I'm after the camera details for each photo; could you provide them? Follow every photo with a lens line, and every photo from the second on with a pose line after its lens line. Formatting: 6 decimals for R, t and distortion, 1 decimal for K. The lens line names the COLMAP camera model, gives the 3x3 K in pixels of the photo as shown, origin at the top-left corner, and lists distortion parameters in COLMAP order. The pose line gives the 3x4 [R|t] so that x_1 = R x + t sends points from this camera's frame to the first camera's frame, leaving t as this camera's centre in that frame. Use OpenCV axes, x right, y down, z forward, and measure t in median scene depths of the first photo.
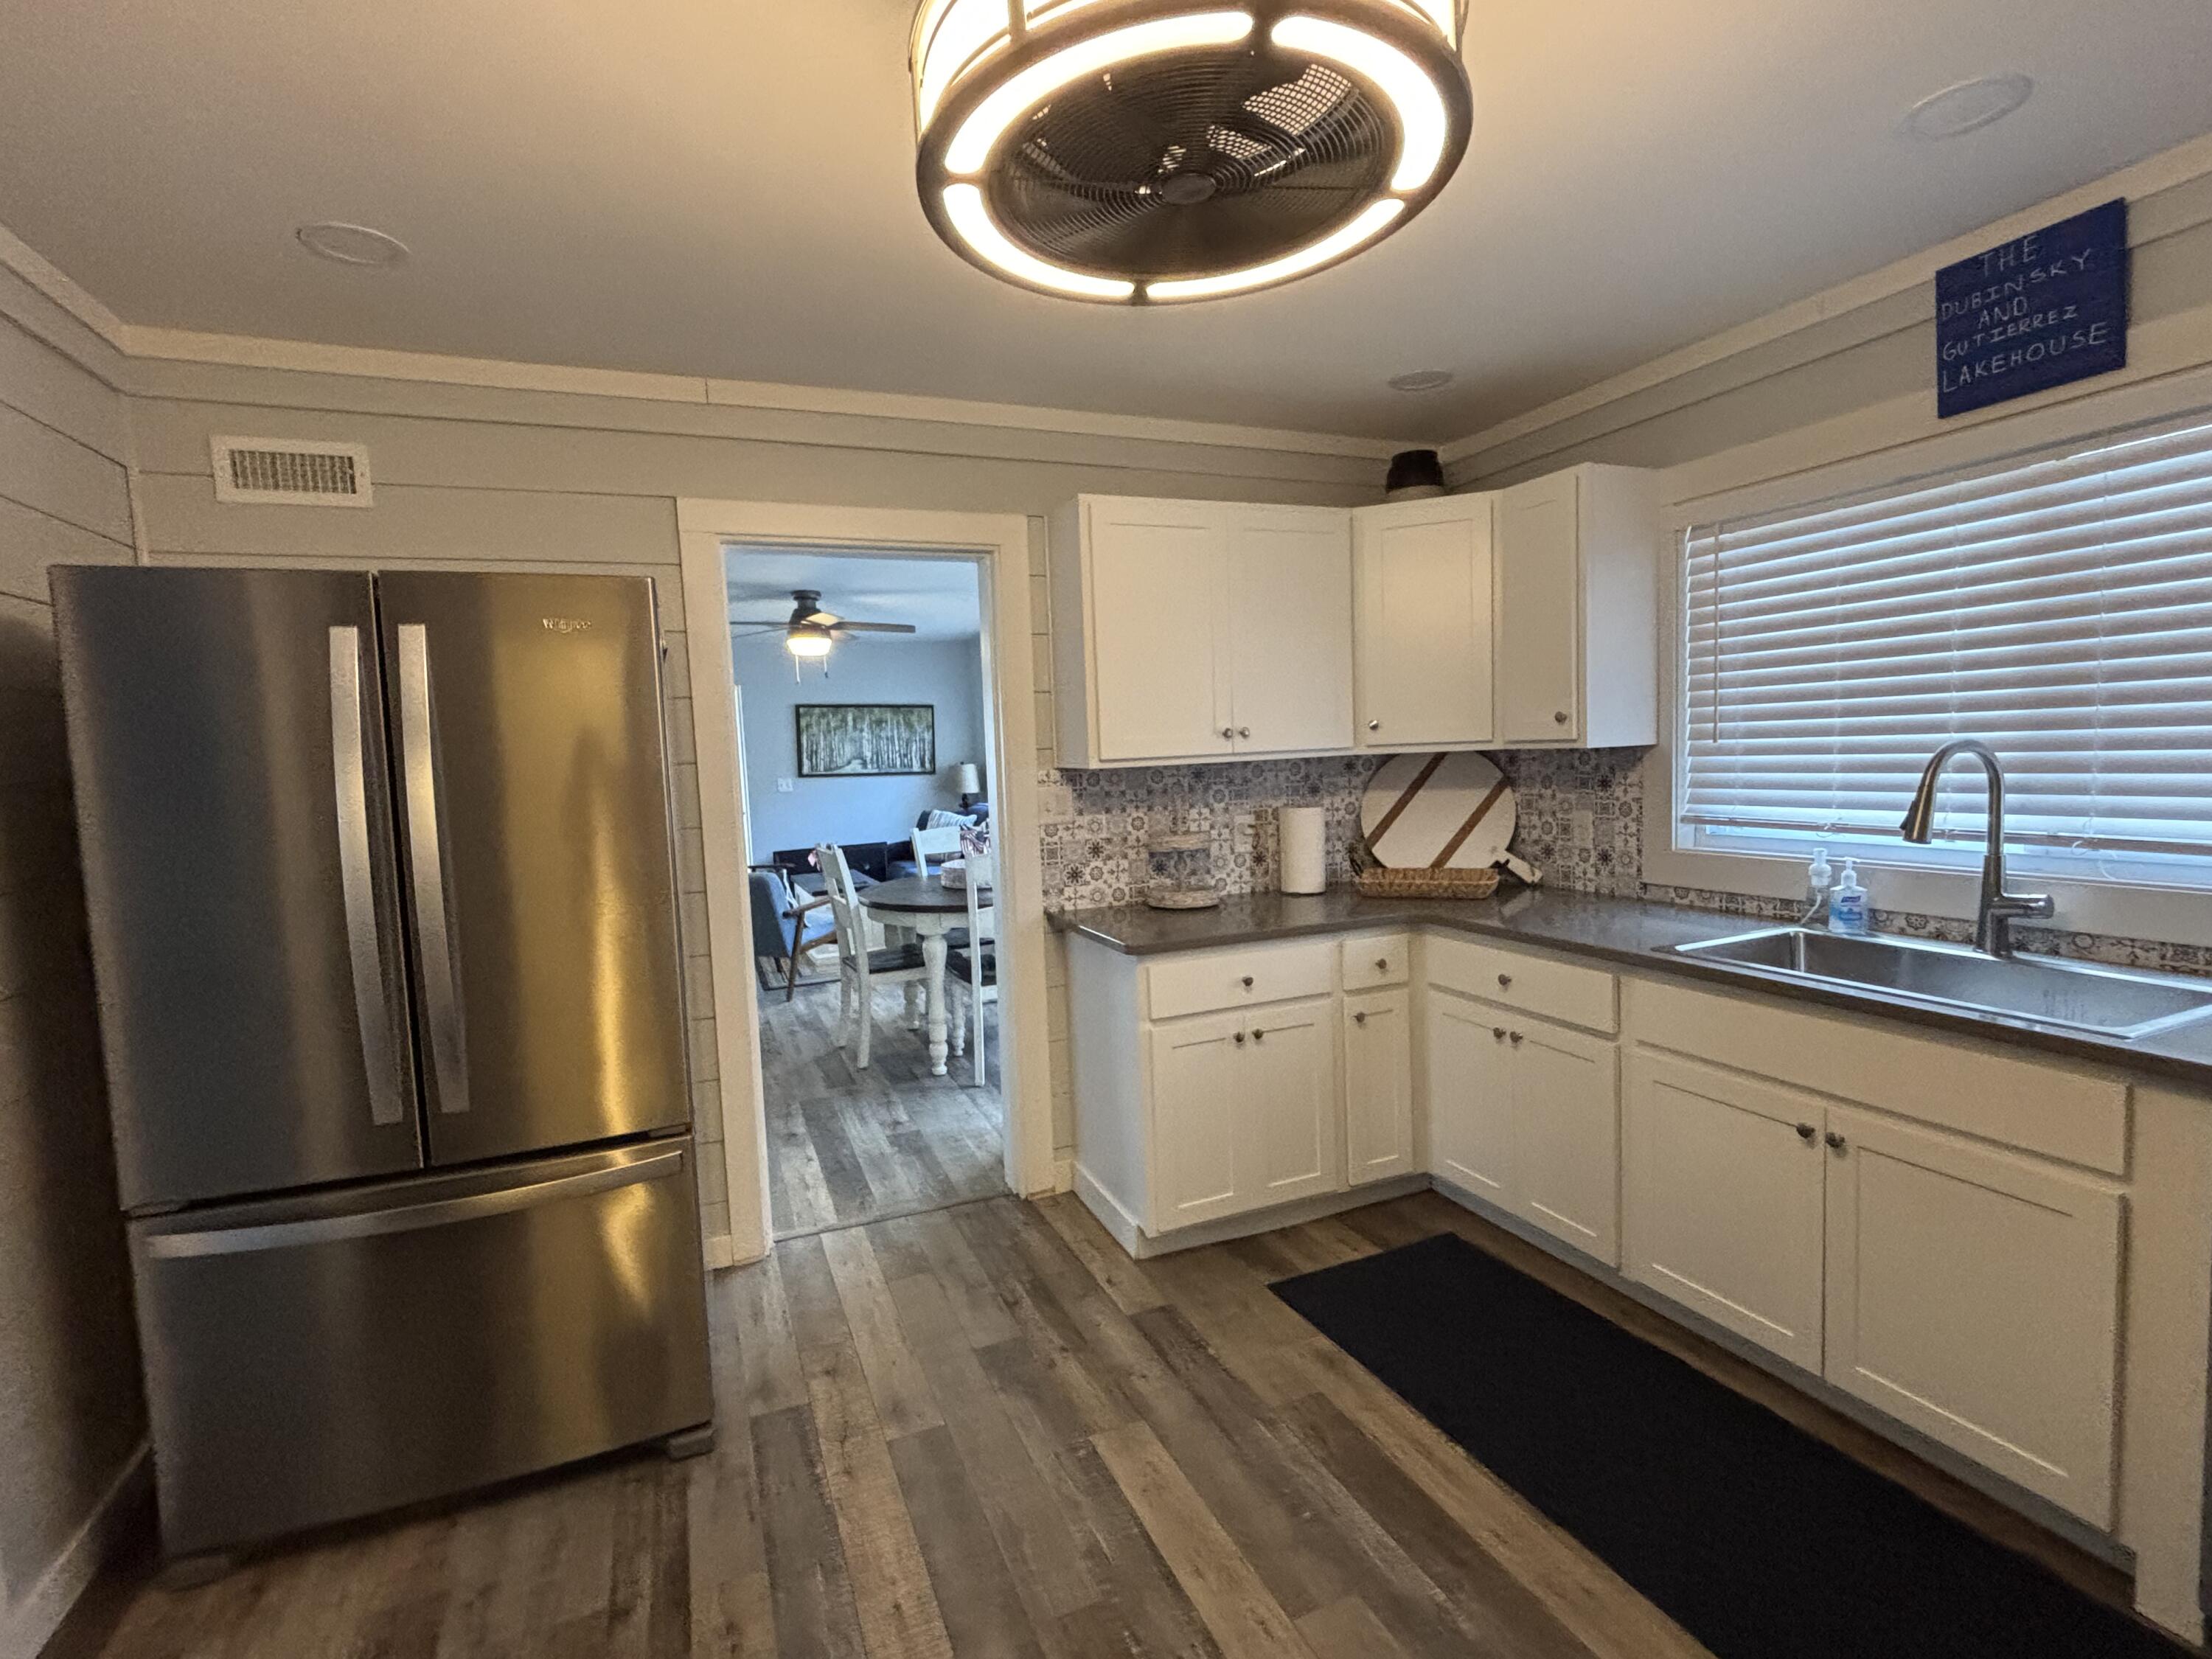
lens RADIAL K [[1031.2, 0, 1094.8], [0, 1031.2, 830.0], [0, 0, 1]] dist [-0.010785, -0.000567]
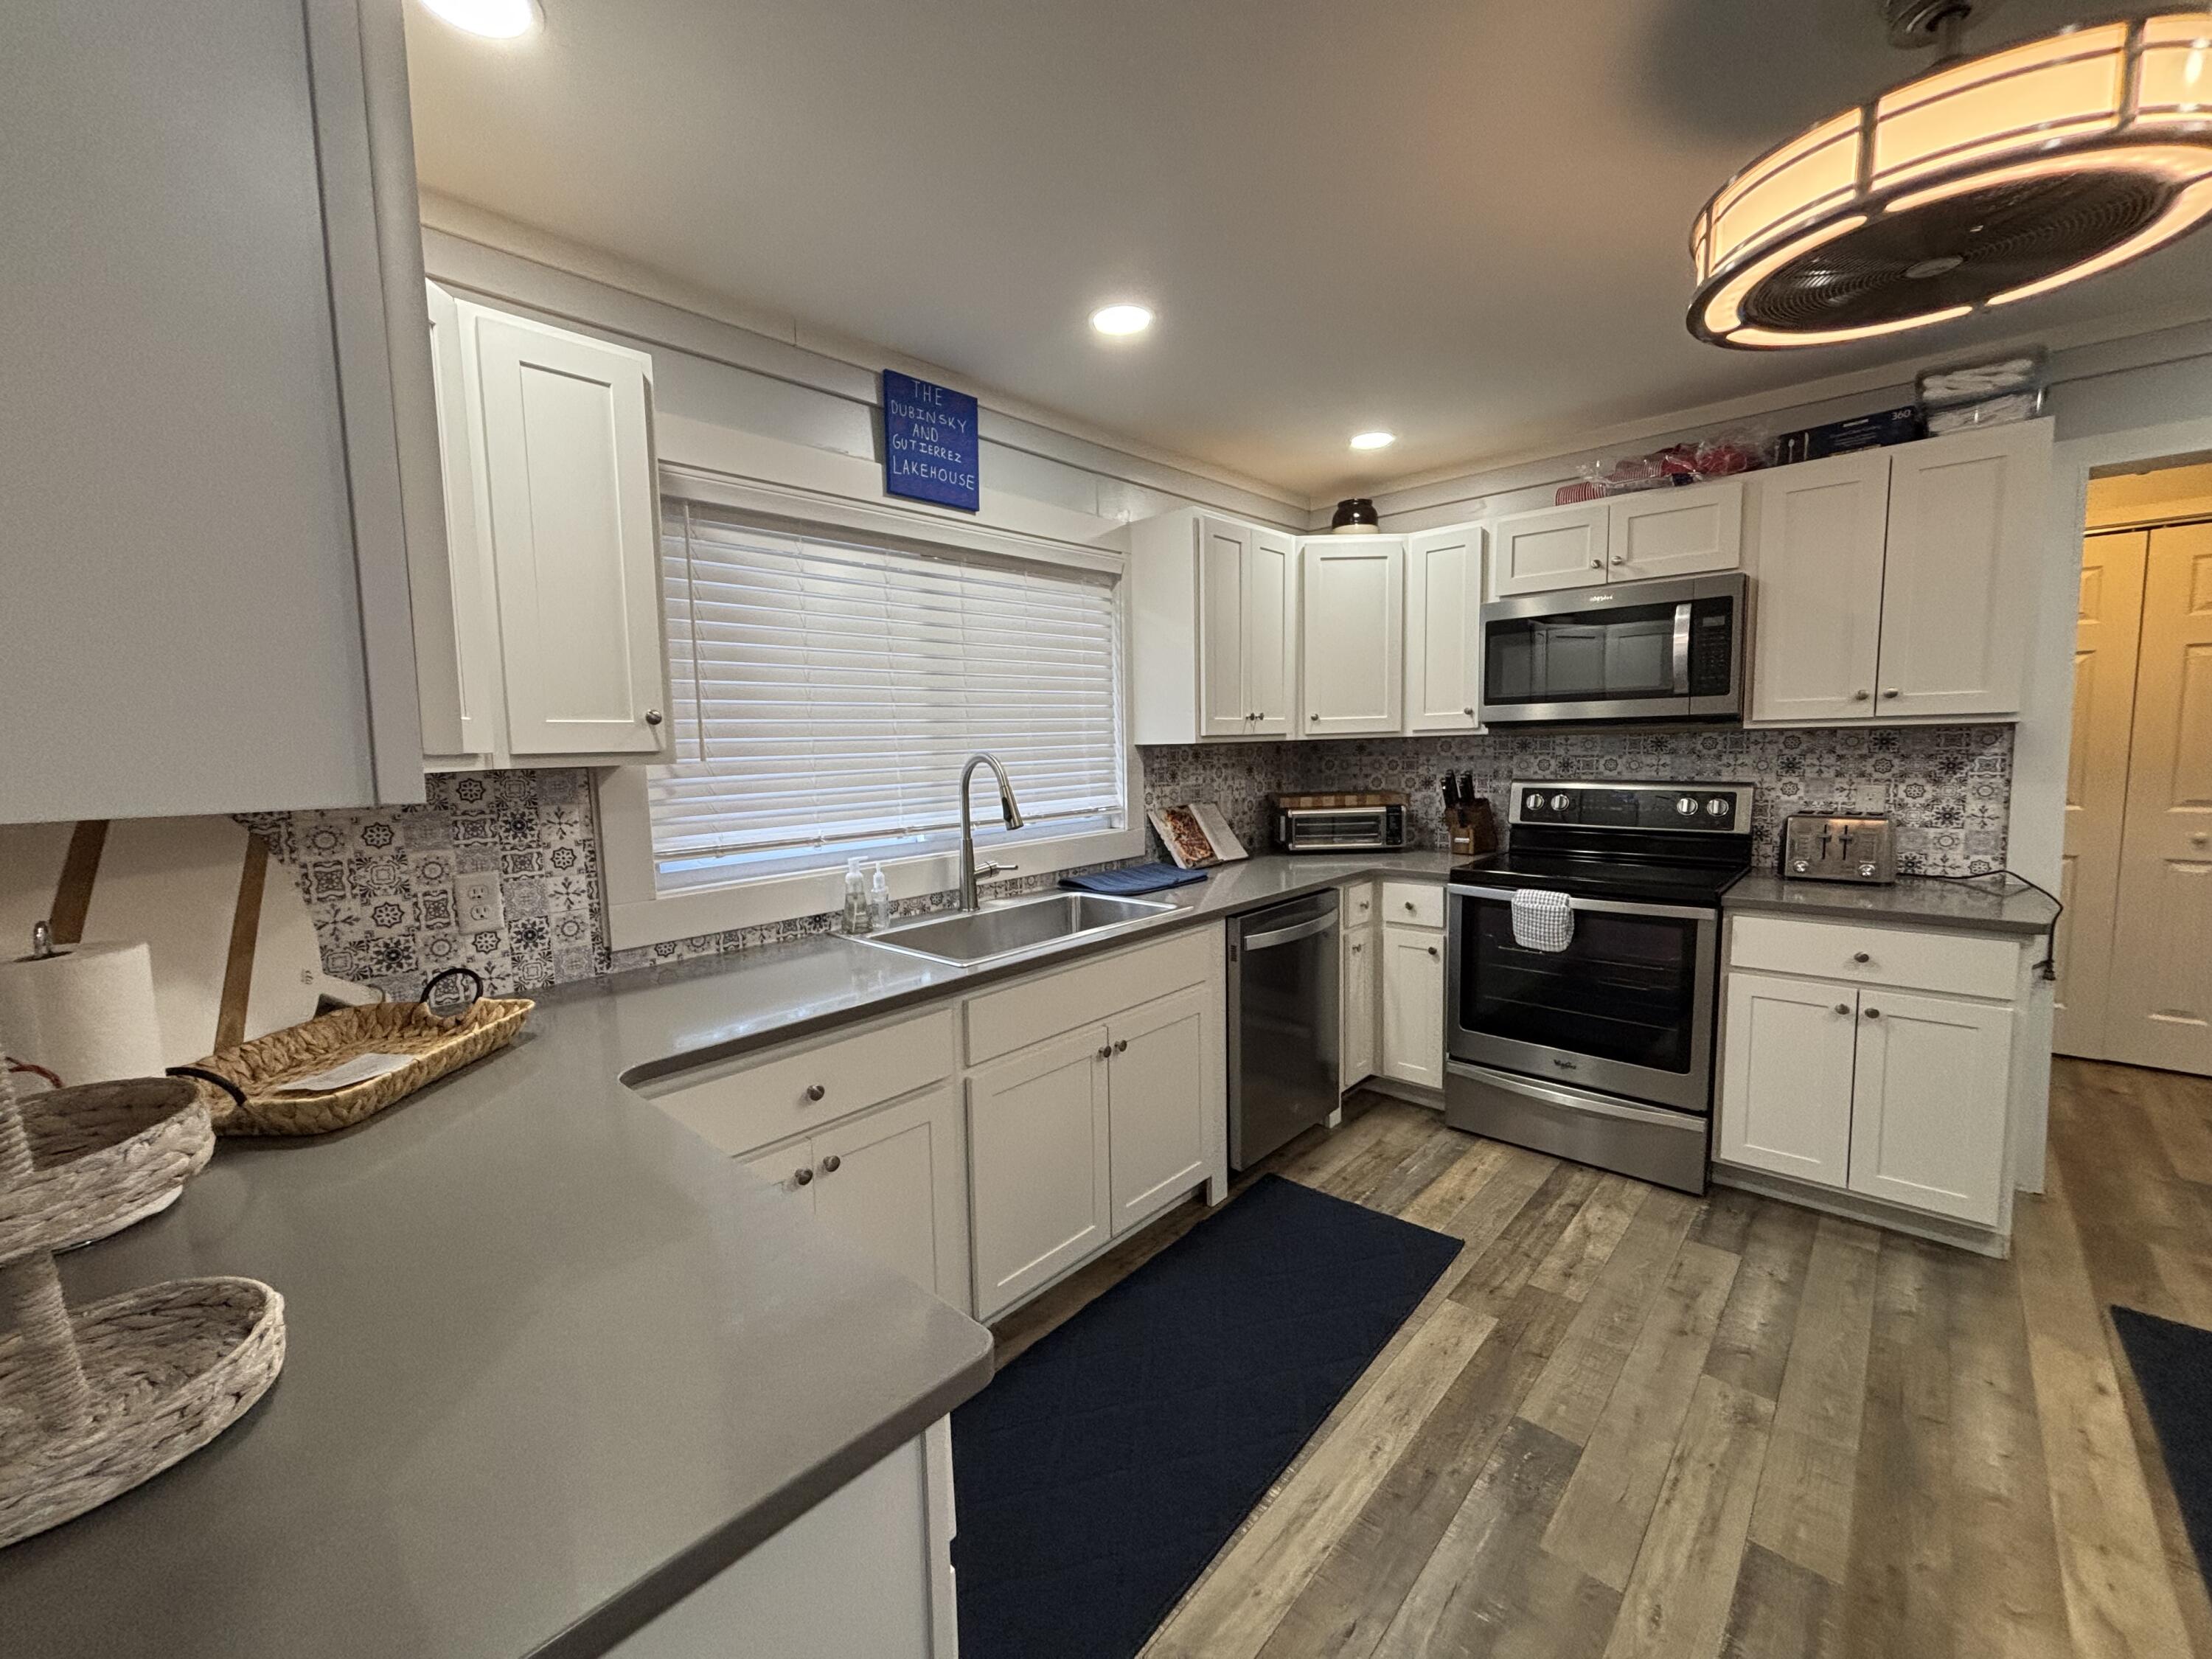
lens RADIAL K [[896.0, 0, 1097.4], [0, 896.0, 829.6], [0, 0, 1]] dist [0.001120, 0.000200]
pose [[-0.421479, -0.037654, 0.906056, -0.181905], [0.114600, 0.988916, 0.094407, -0.052905], [-0.899568, 0.143624, -0.412492, 0.877488]]
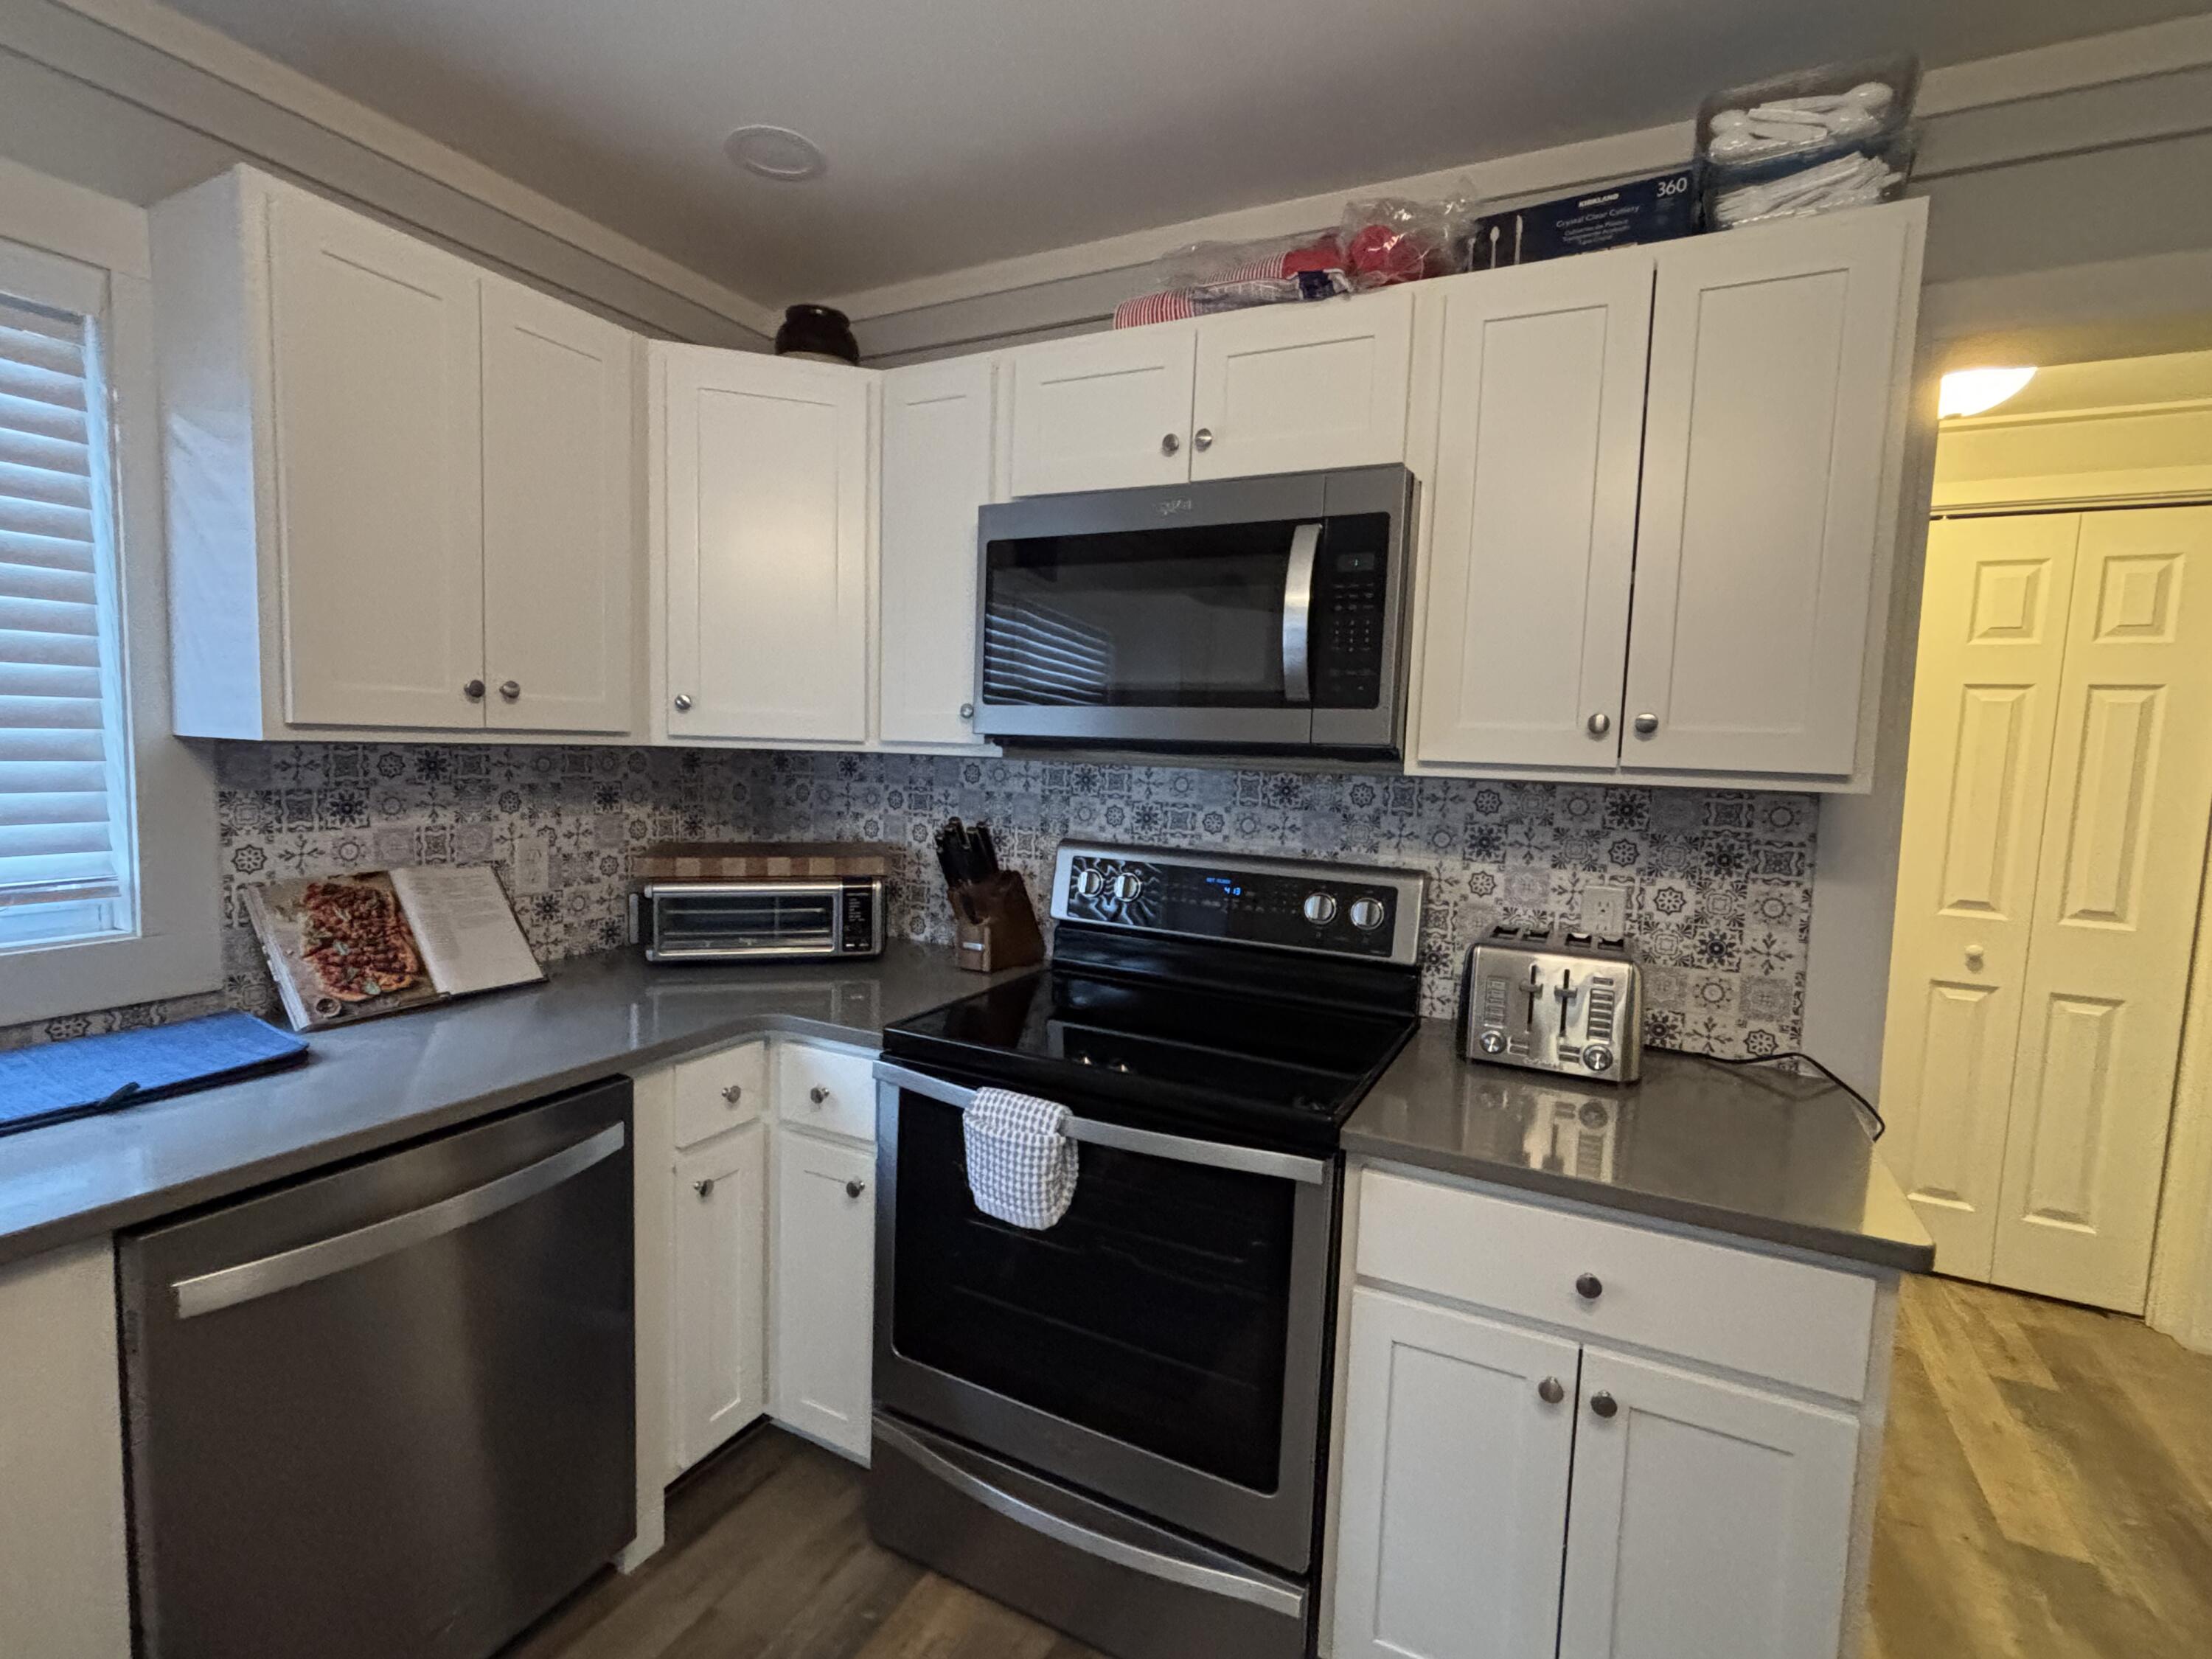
lens RADIAL K [[1031.2, 0, 1094.8], [0, 1031.2, 830.0], [0, 0, 1]] dist [-0.010785, -0.000567]
pose [[-0.647925, -0.045926, 0.760318, 0.044910], [0.053004, 0.993043, 0.105153, -0.031473], [-0.759858, 0.108431, -0.640983, 0.408185]]
